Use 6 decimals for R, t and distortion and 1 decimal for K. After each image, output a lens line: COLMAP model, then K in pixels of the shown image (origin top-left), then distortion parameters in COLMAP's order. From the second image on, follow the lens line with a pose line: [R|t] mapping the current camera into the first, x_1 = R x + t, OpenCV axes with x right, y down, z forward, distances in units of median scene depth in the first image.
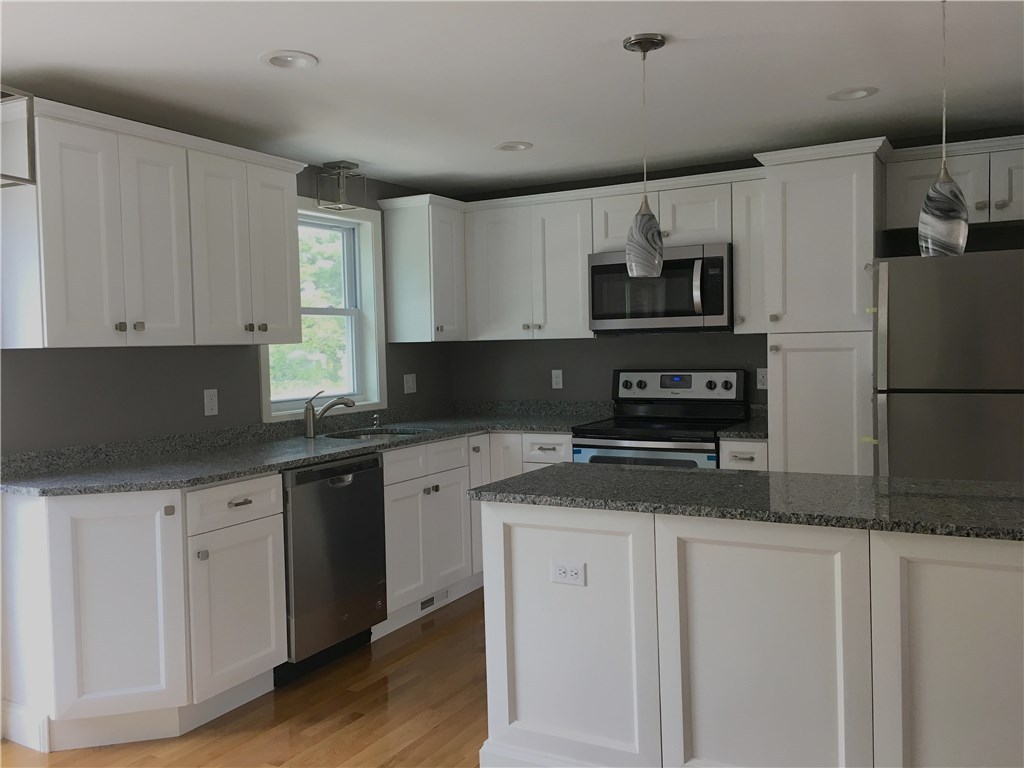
lens RADIAL K [[869.9, 0, 512.0], [0, 869.9, 384.0], [0, 0, 1]] dist [0.087421, -0.119535]
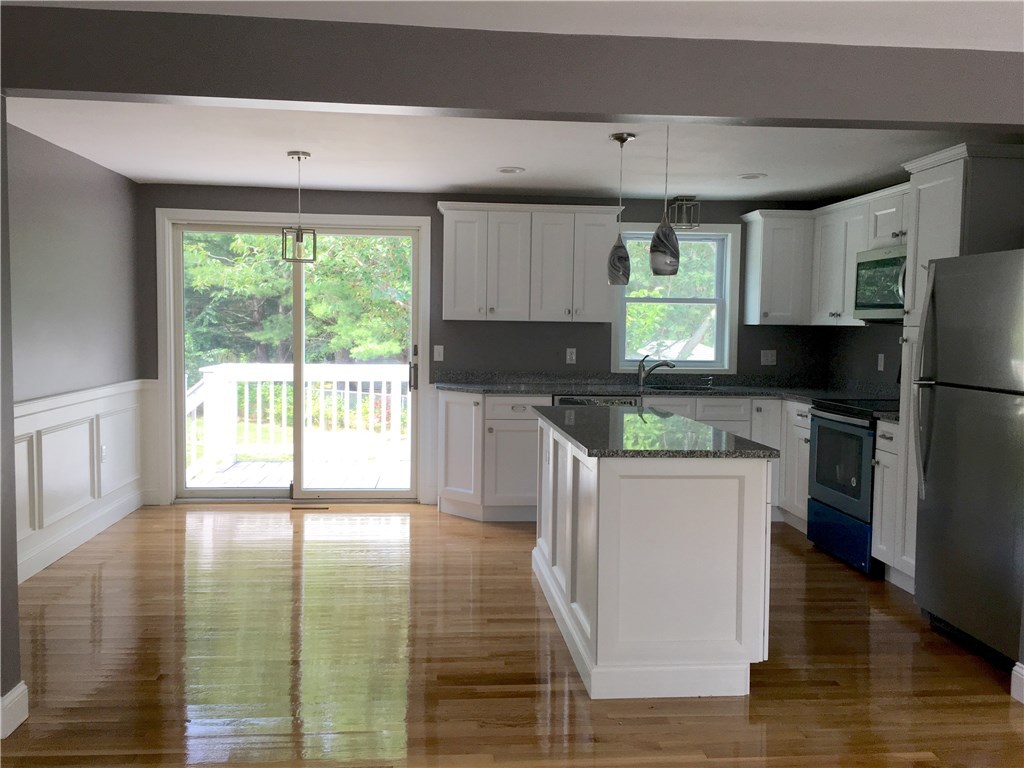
lens RADIAL K [[869.9, 0, 512.0], [0, 869.9, 384.0], [0, 0, 1]] dist [0.087421, -0.119535]
pose [[0.563766, 0.089763, -0.821042, 0.961718], [-0.068174, 0.995742, 0.062051, -0.021102], [0.823116, 0.020991, 0.567485, -0.033818]]
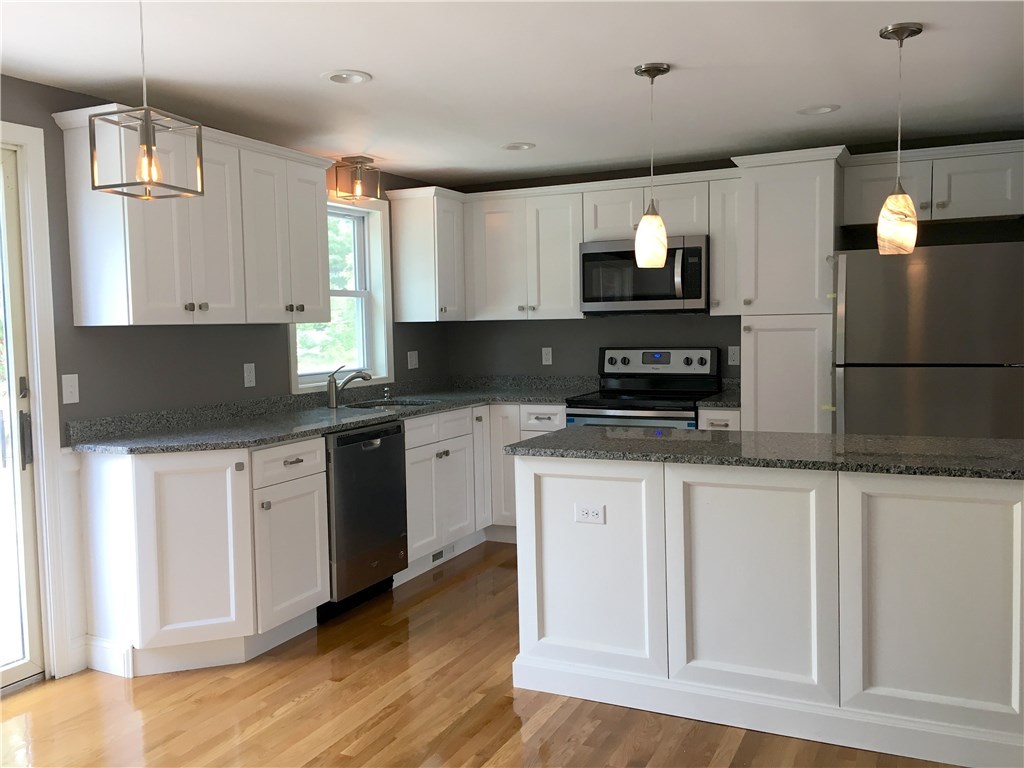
lens RADIAL K [[869.9, 0, 512.0], [0, 869.9, 384.0], [0, 0, 1]] dist [0.087421, -0.119535]
pose [[0.998352, 0.000190, 0.057382, -0.074683], [-0.001488, 0.999744, 0.022573, 0.006617], [-0.057363, -0.022621, 0.998097, -0.128112]]
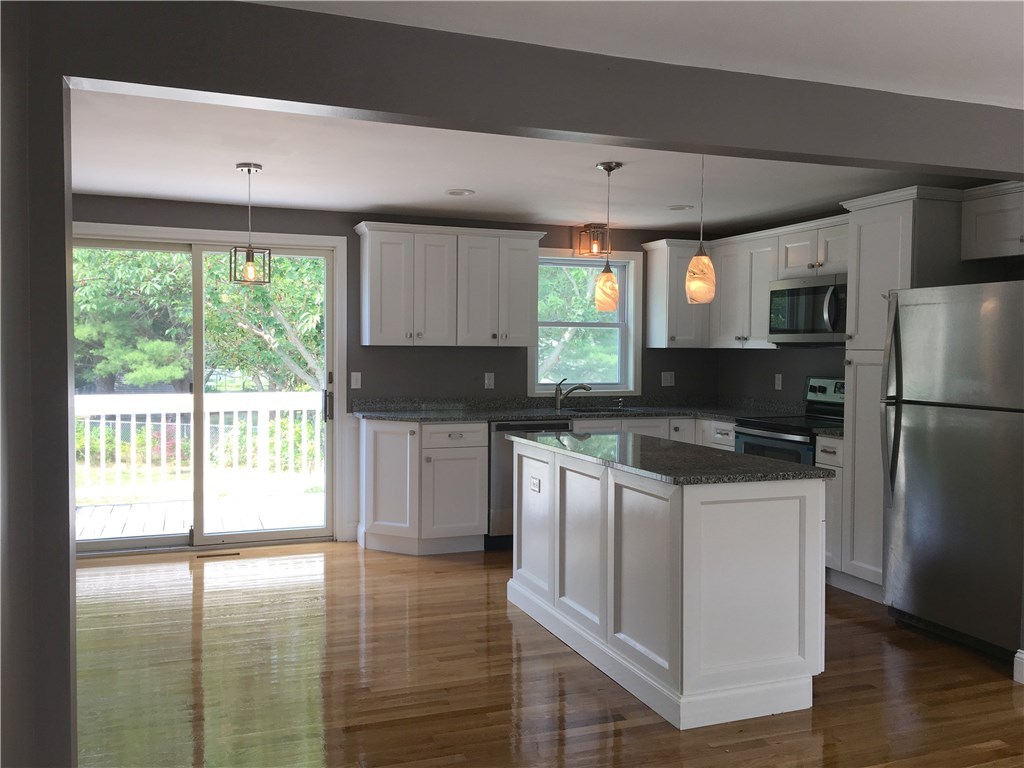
lens RADIAL K [[869.9, 0, 512.0], [0, 869.9, 384.0], [0, 0, 1]] dist [0.087421, -0.119535]
pose [[0.763339, 0.057537, -0.643431, 0.746509], [-0.056809, 0.998146, 0.021861, -0.011054], [0.643495, 0.019866, 0.765192, -0.229031]]
